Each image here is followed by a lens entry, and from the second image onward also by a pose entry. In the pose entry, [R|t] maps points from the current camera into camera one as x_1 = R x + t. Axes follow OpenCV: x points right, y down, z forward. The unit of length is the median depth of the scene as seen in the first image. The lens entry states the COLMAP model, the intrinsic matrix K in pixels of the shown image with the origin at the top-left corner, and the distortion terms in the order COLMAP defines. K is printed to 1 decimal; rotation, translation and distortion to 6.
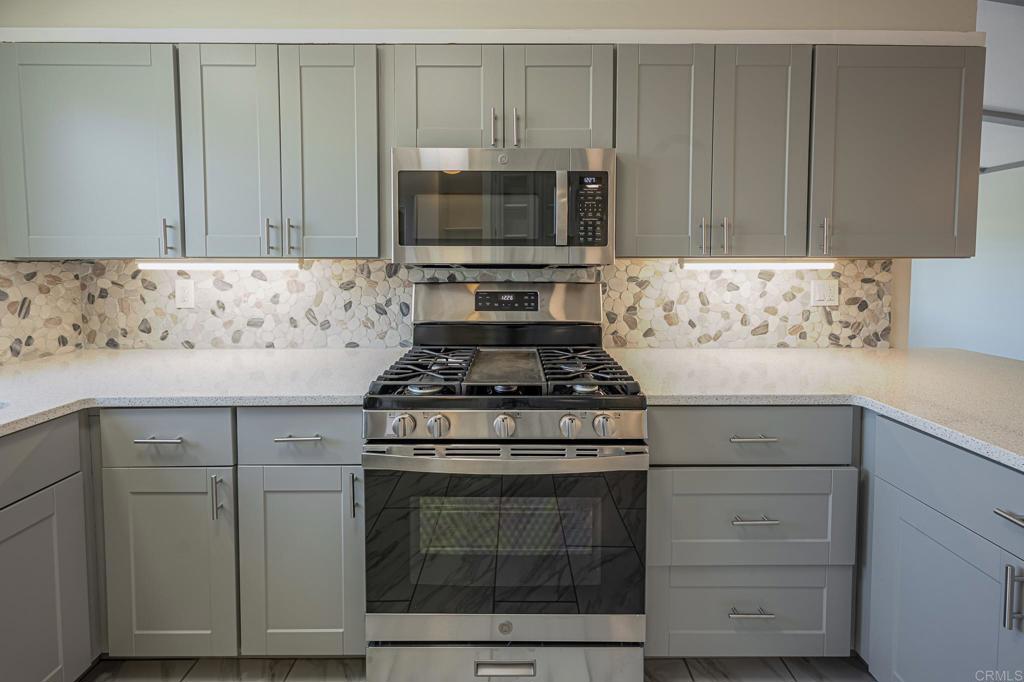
lens RADIAL K [[416.2, 0, 516.1], [0, 416.2, 279.6], [0, 0, 1]] dist [-0.001139, 0.000283]
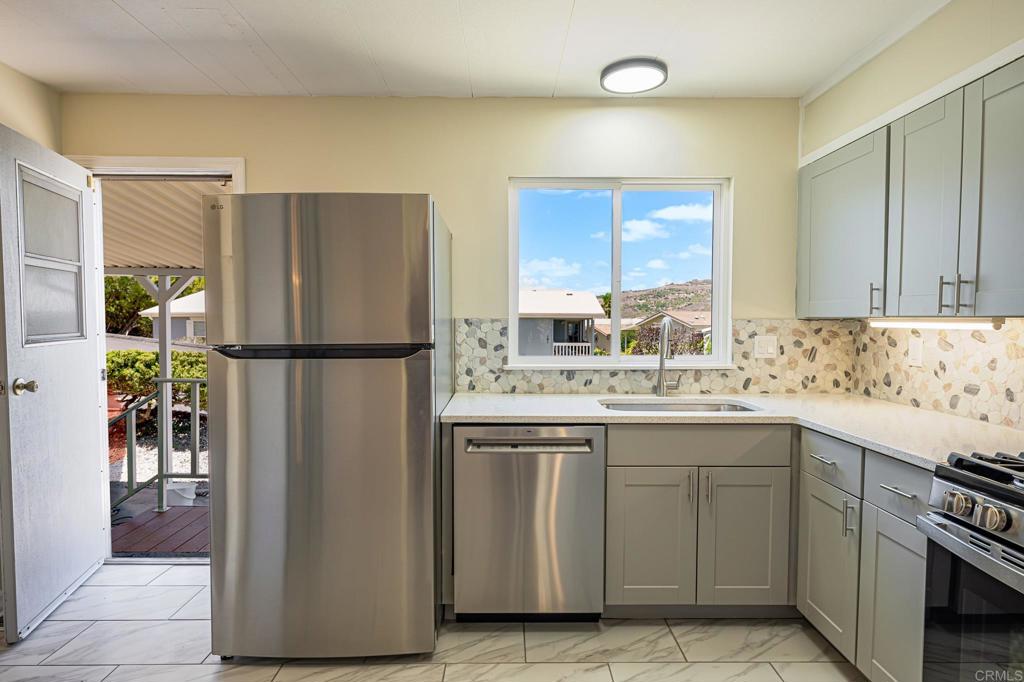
lens RADIAL K [[564.7, 0, 504.4], [0, 564.7, 345.0], [0, 0, 1]] dist [0.003066, -0.000616]
pose [[-0.006624, 0.046488, -0.998897, 0.583186], [-0.043681, 0.997952, 0.046734, -0.003642], [0.999024, 0.043943, -0.004580, 0.005572]]
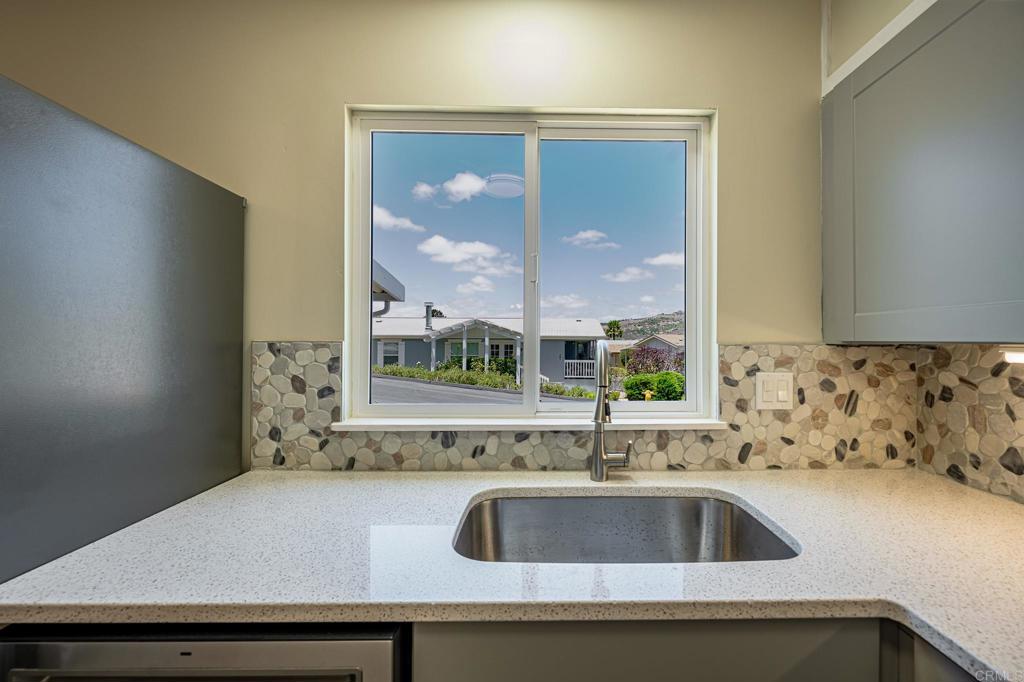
lens RADIAL K [[432.3, 0, 548.7], [0, 432.3, 340.3], [0, 0, 1]] dist [-0.000181, -0.000288]
pose [[0.023972, 0.000449, -0.999713, -0.312538], [-0.045999, 0.998941, -0.000654, -0.023478], [0.998654, 0.046001, 0.023967, 0.339883]]
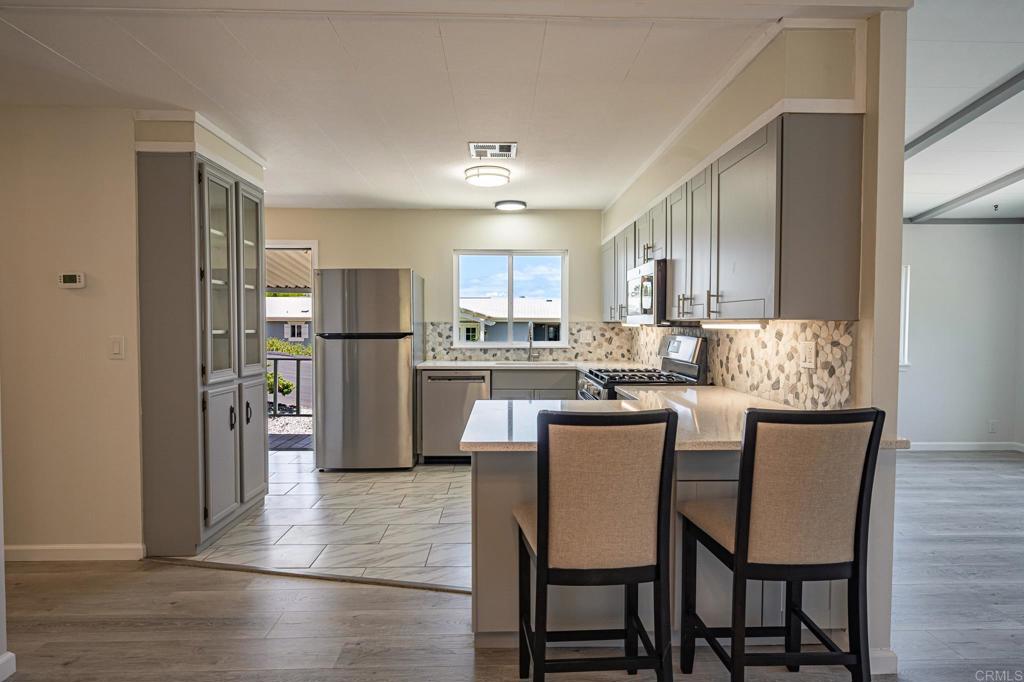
lens RADIAL K [[564.7, 0, 491.0], [0, 564.7, 342.7], [0, 0, 1]] dist [0.003066, -0.000616]
pose [[-0.018409, 0.035057, -0.999216, 2.108495], [-0.044383, 0.998371, 0.035845, -0.010999], [0.998845, 0.045008, -0.016824, 0.275671]]
